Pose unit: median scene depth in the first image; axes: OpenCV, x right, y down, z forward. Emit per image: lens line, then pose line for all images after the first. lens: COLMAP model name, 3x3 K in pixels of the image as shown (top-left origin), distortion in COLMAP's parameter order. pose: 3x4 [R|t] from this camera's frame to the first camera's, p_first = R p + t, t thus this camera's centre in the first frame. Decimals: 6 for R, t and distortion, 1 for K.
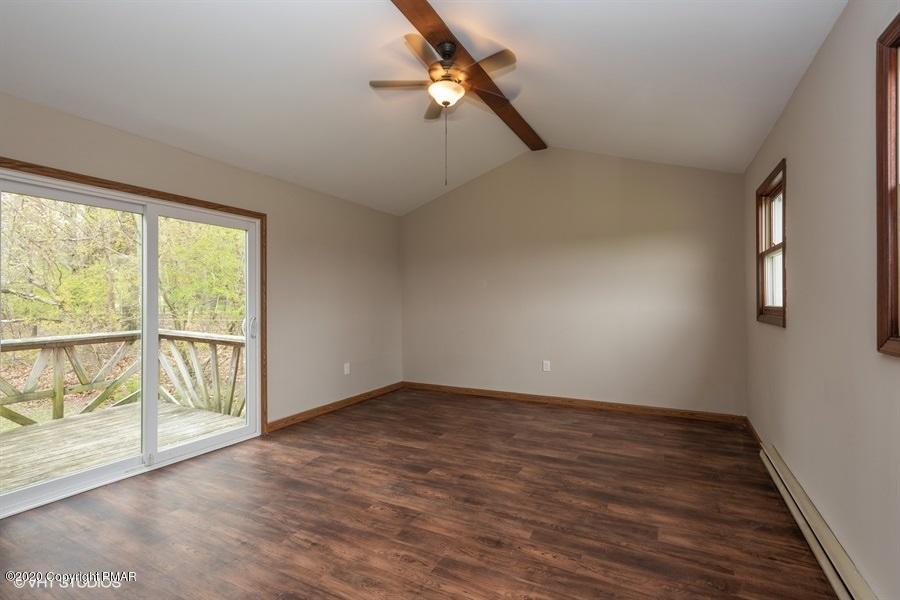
lens RADIAL K [[431.1, 0, 449.8], [0, 431.1, 300.2], [0, 0, 1]] dist [0.024174, -0.000445]
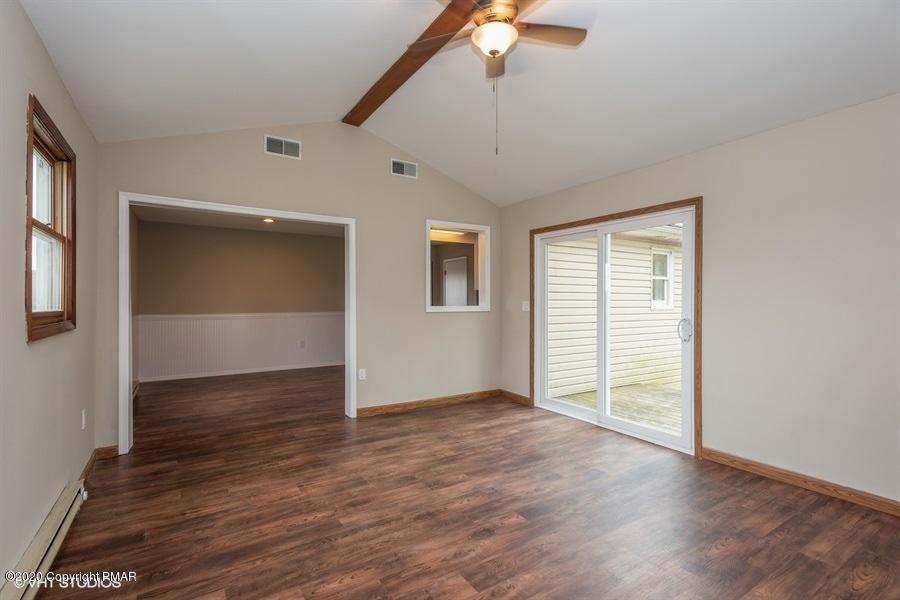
lens RADIAL K [[431.1, 0, 450.8], [0, 431.1, 299.6], [0, 0, 1]] dist [0.024174, -0.000445]
pose [[-0.512016, 0.002289, -0.858973, 0.902835], [0.003877, 0.999992, 0.000354, -0.001739], [0.858967, -0.003149, -0.512021, 1.672991]]
